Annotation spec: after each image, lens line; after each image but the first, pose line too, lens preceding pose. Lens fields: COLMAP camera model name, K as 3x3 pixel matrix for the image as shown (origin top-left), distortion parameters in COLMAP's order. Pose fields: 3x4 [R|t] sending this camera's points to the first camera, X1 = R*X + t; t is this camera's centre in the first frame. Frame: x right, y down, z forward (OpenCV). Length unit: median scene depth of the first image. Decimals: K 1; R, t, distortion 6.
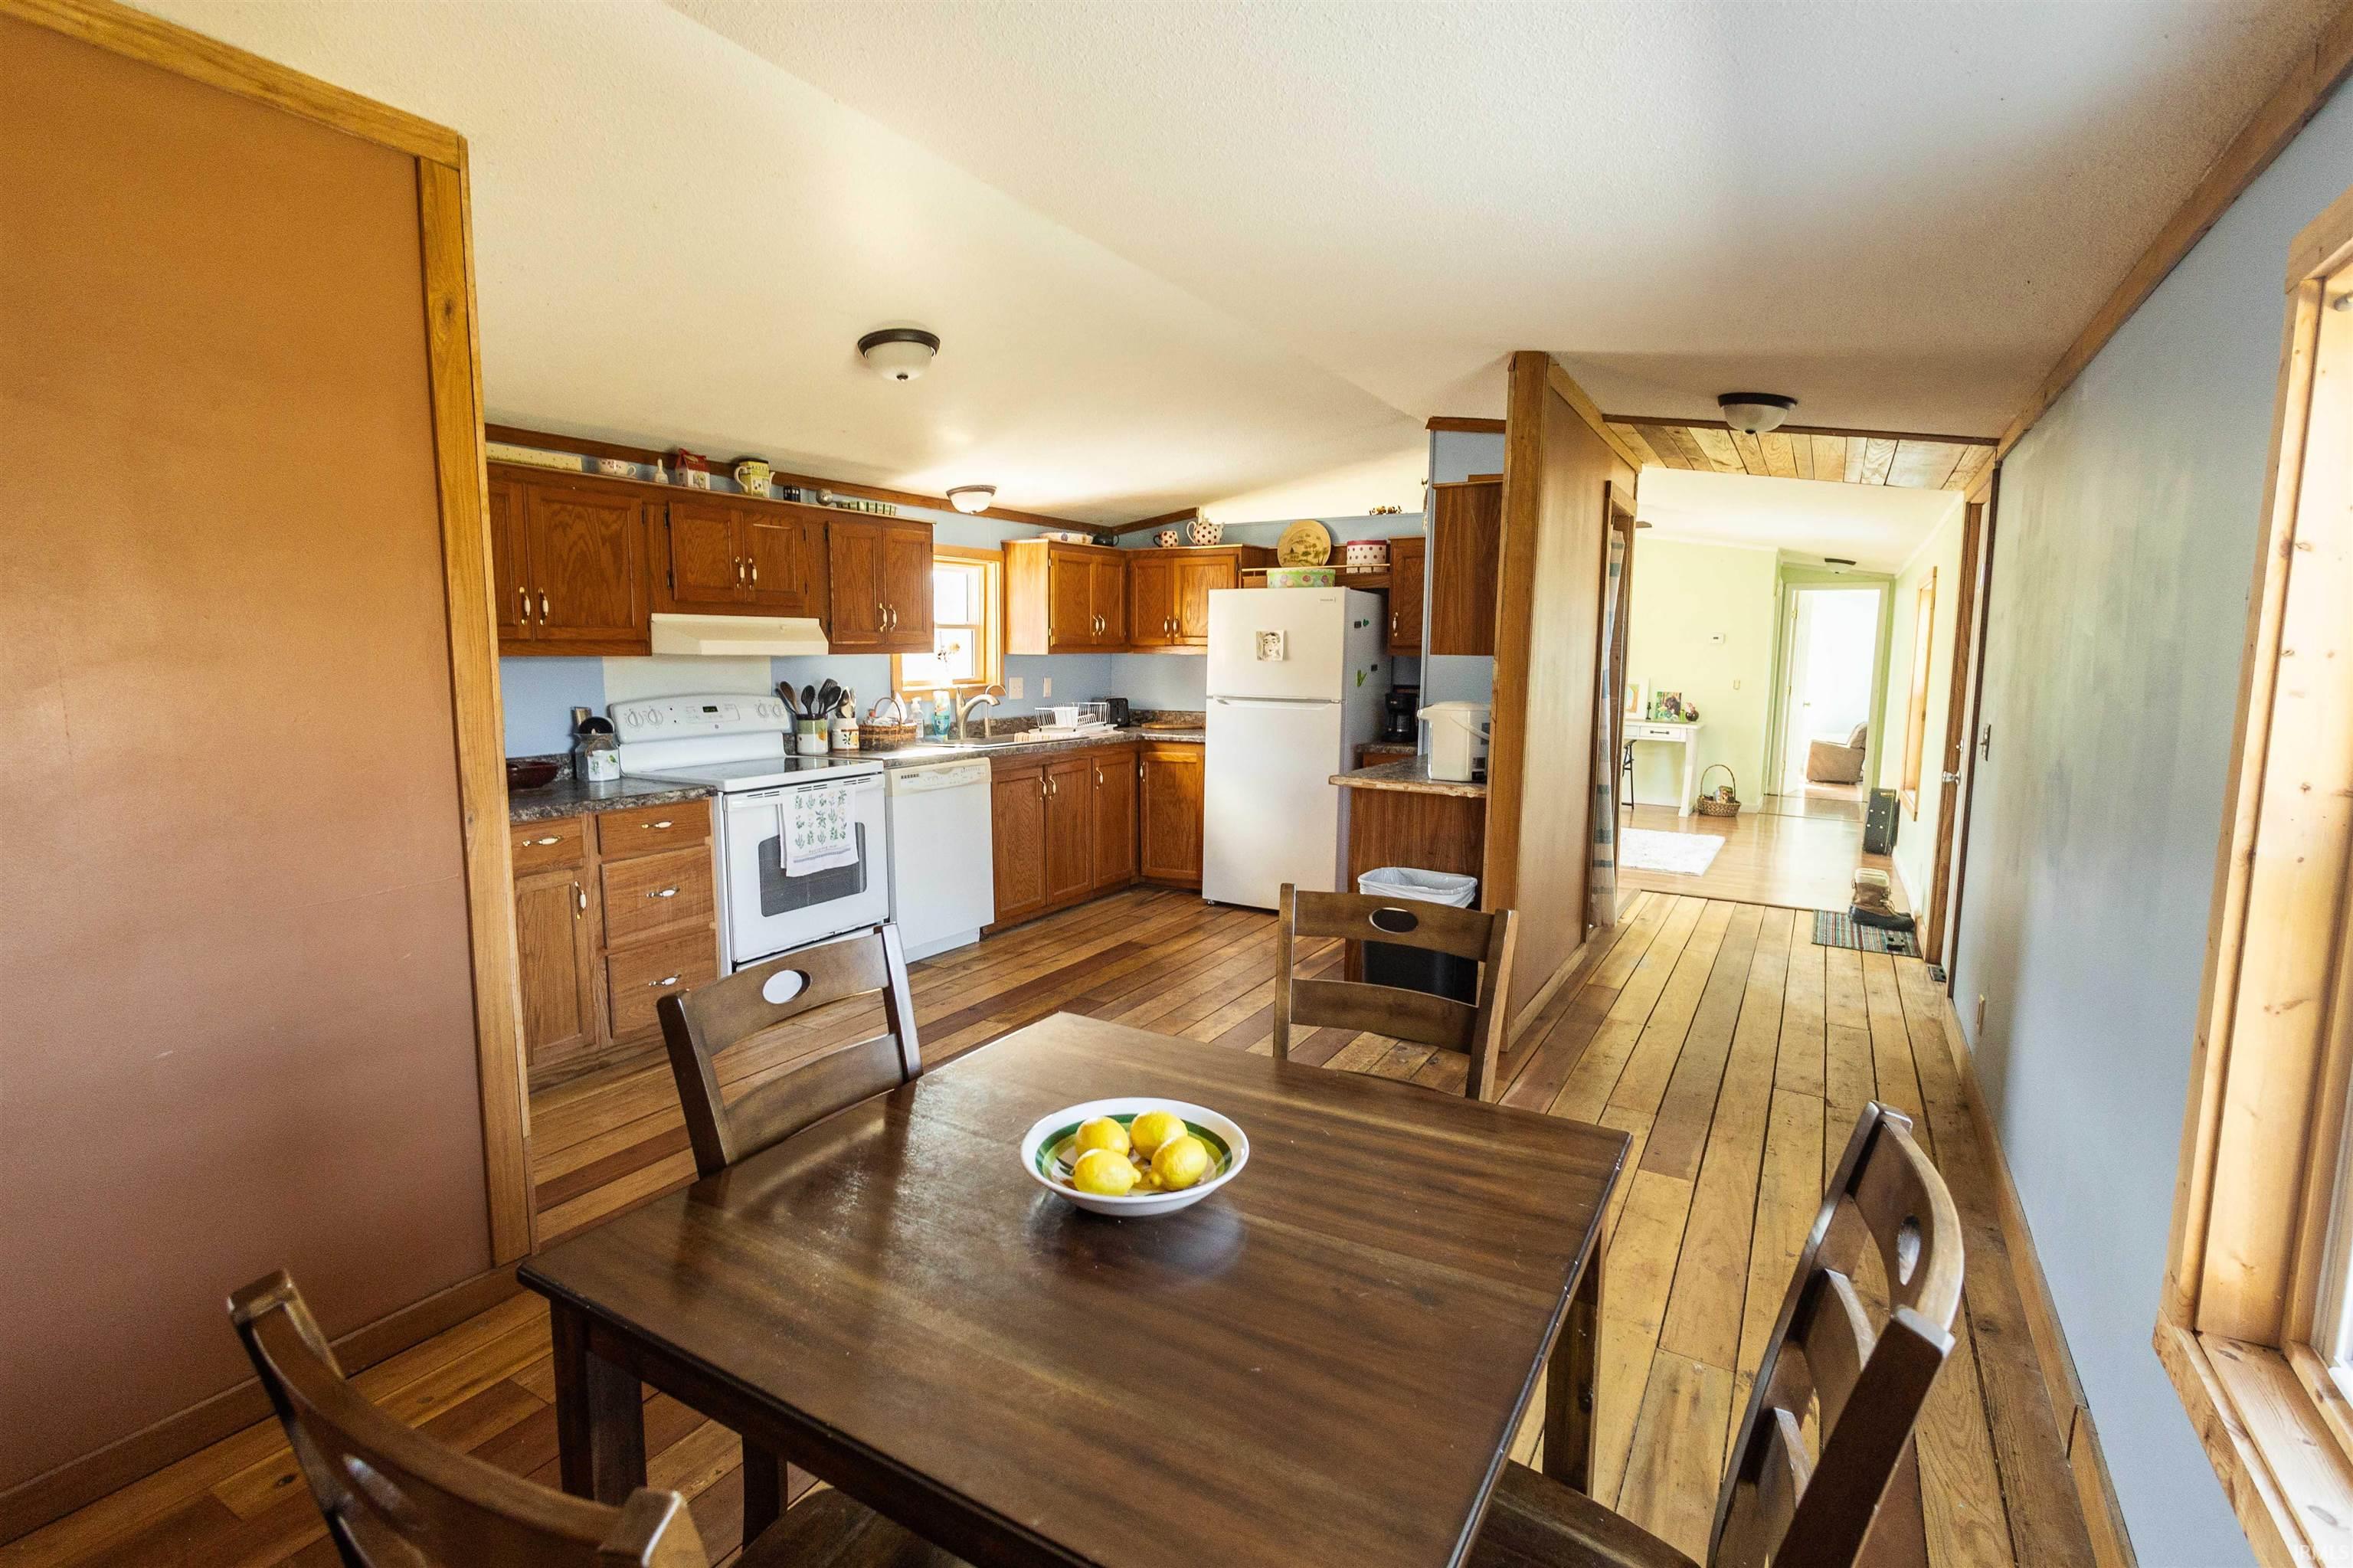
lens RADIAL K [[1103.9, 0, 1176.5], [0, 1103.9, 784.0], [0, 0, 1]] dist [-0.001113, -0.000202]
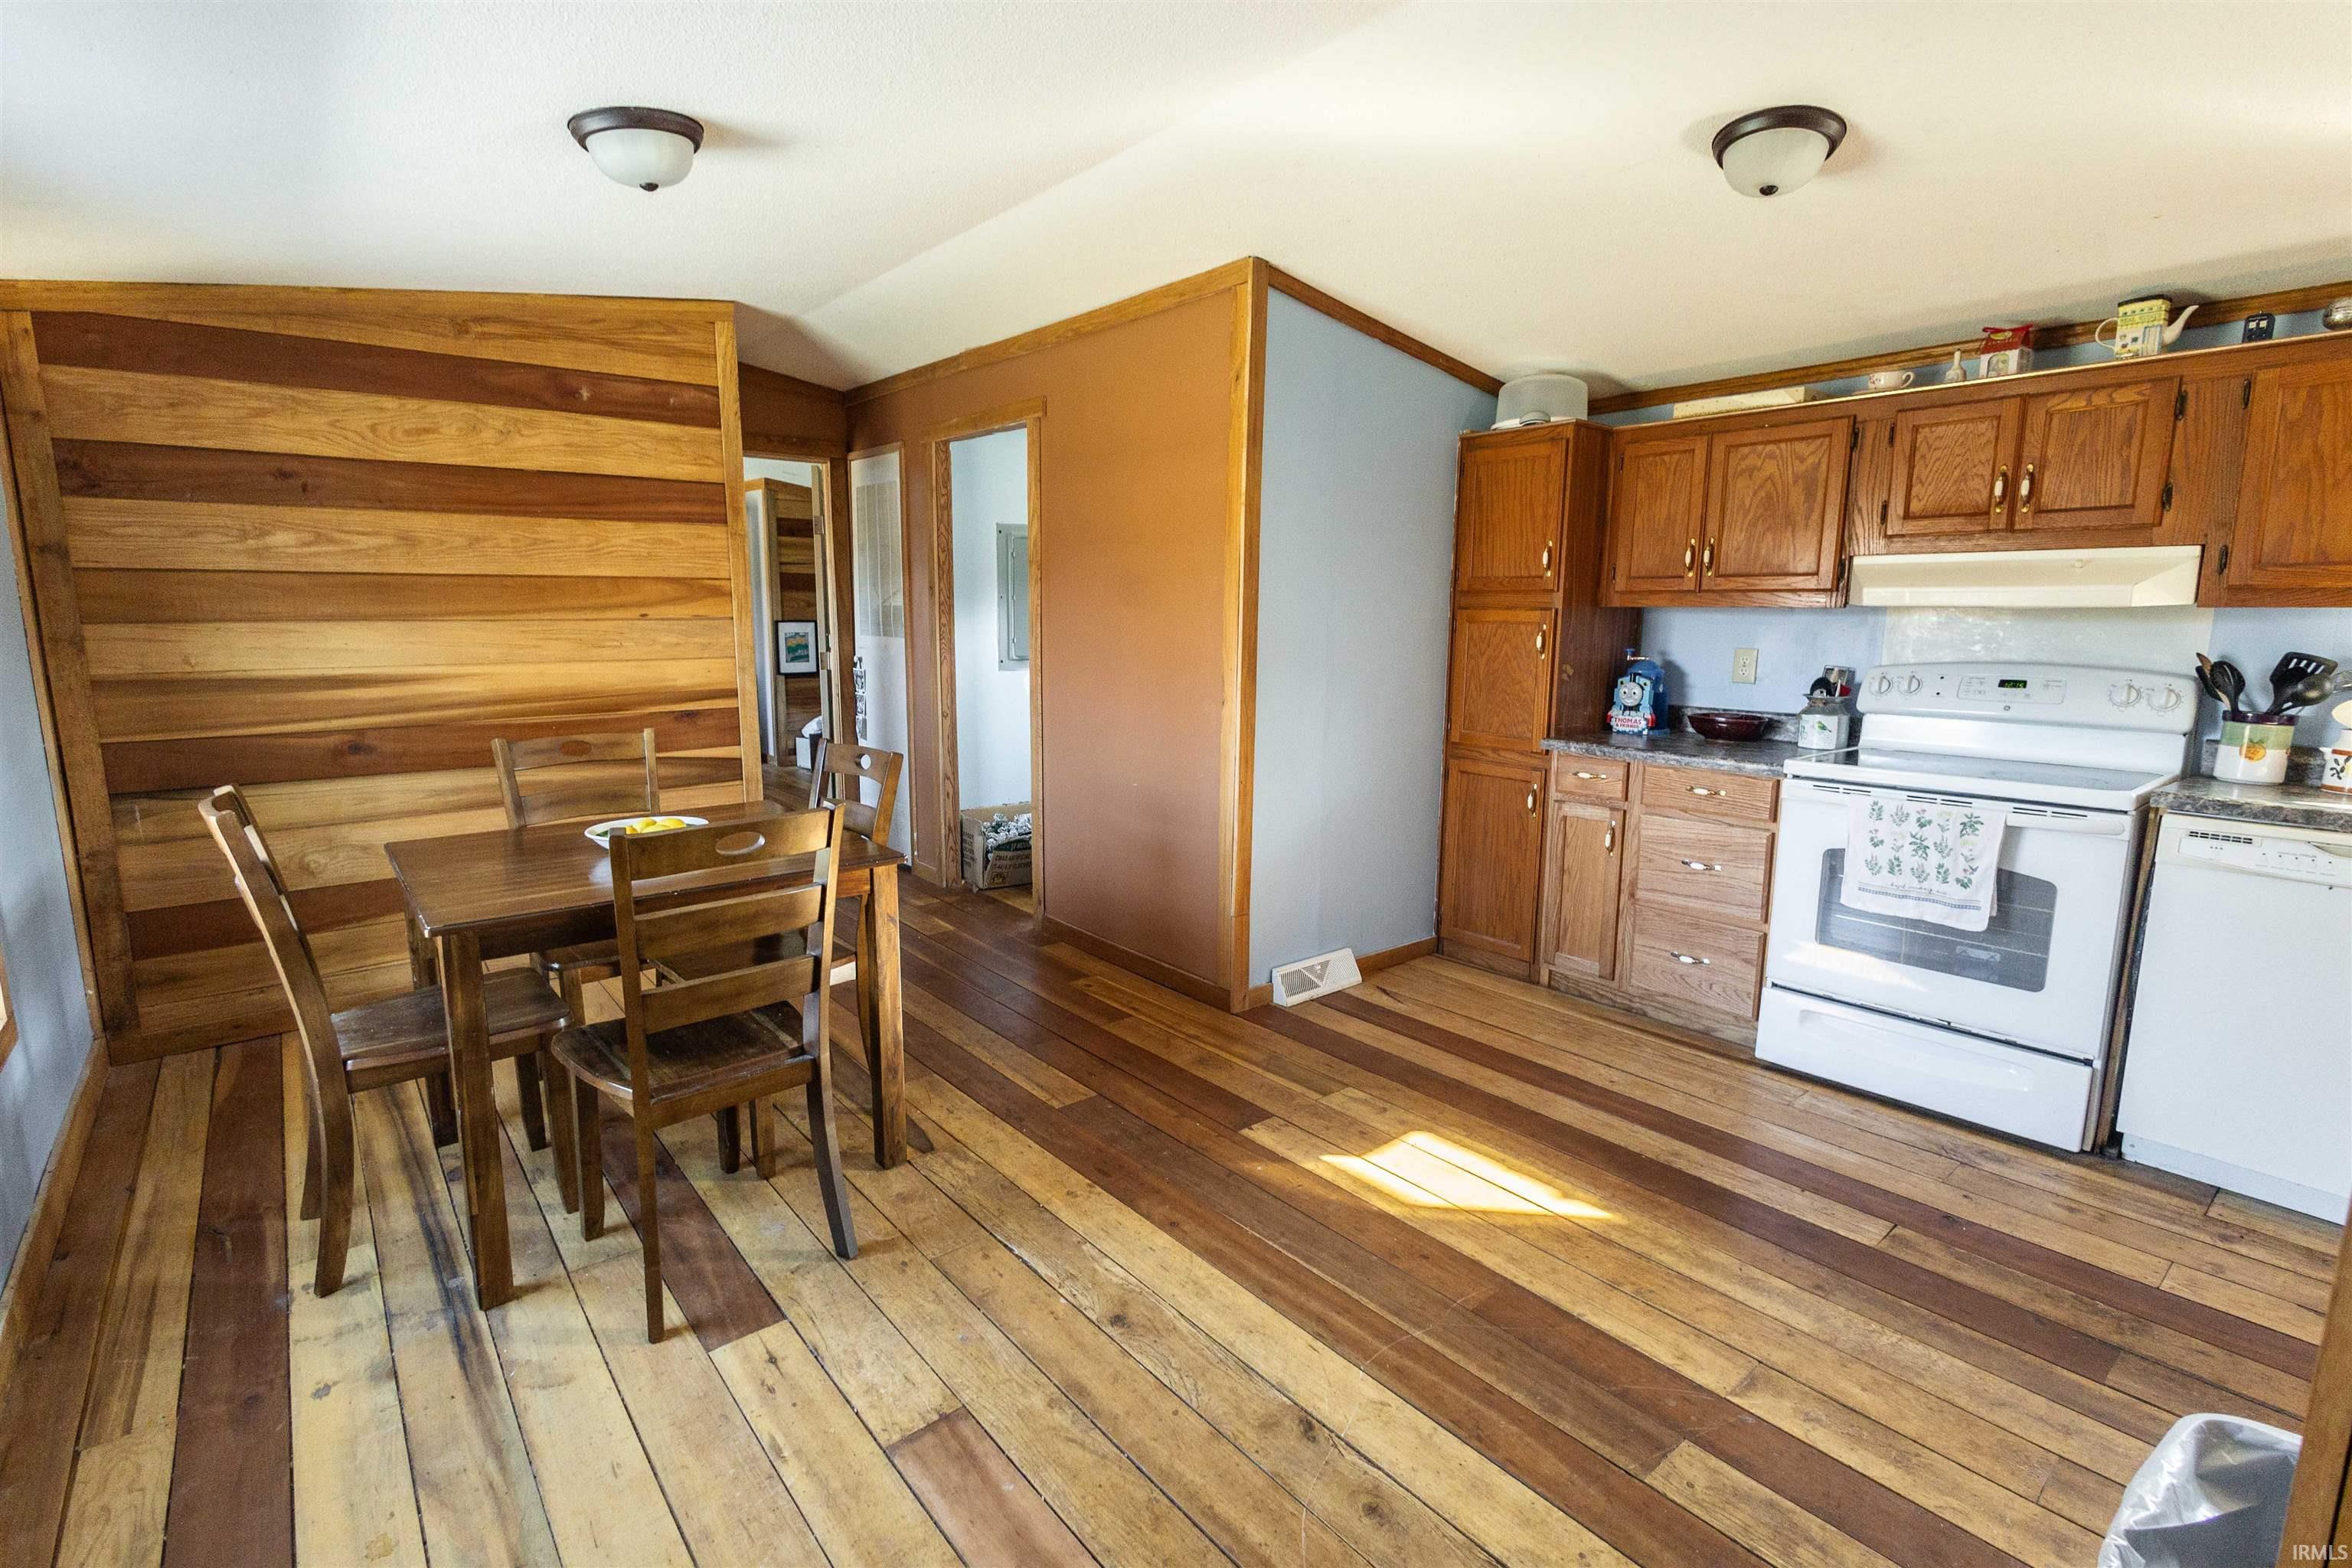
lens RADIAL K [[1070.9, 0, 1188.6], [0, 1070.9, 781.1], [0, 0, 1]] dist [0.015277, -0.005057]
pose [[-0.334458, 0.142034, -0.931646, 0.365148], [-0.123391, 0.973467, 0.192707, -0.065318], [0.934298, 0.179409, -0.308059, 0.630008]]
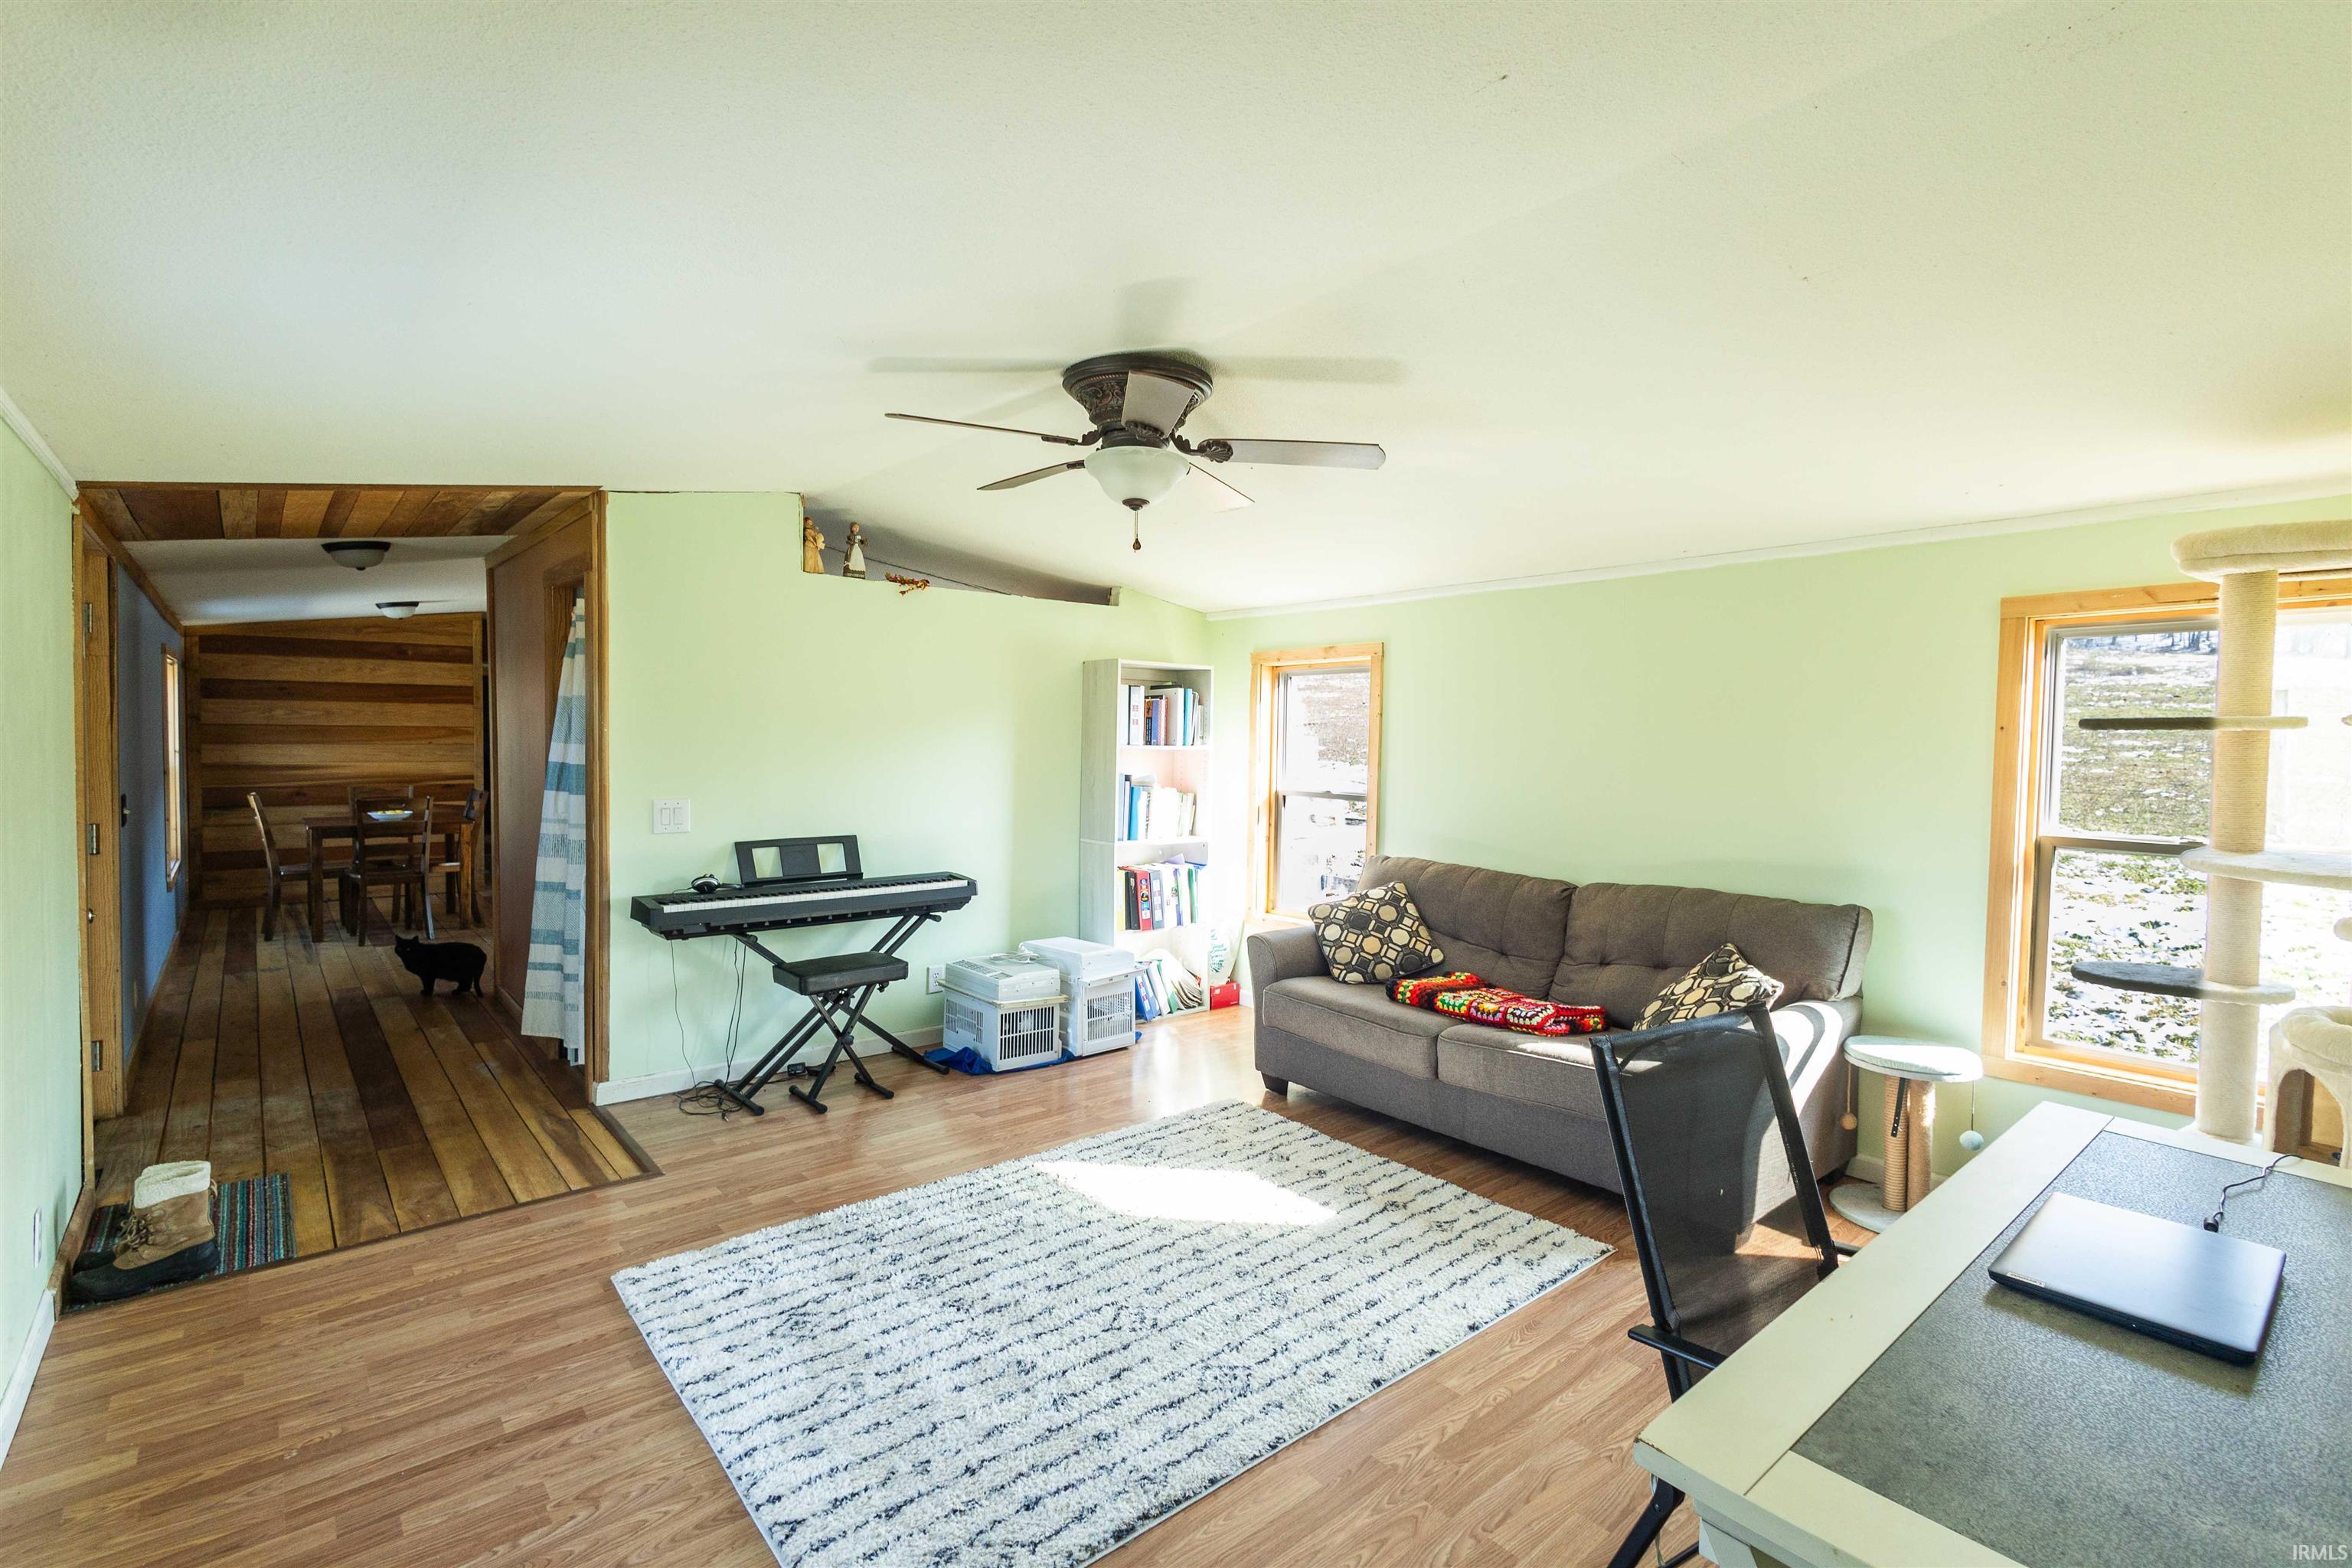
lens RADIAL K [[1083.0, 0, 1188.9], [0, 1083.0, 778.5], [0, 0, 1]] dist [0.000967, -0.000692]
pose [[-0.323570, 0.022003, -0.945948, 1.090283], [-0.134716, 0.988474, 0.069073, -0.226792], [0.936565, 0.149784, -0.316876, 1.820157]]
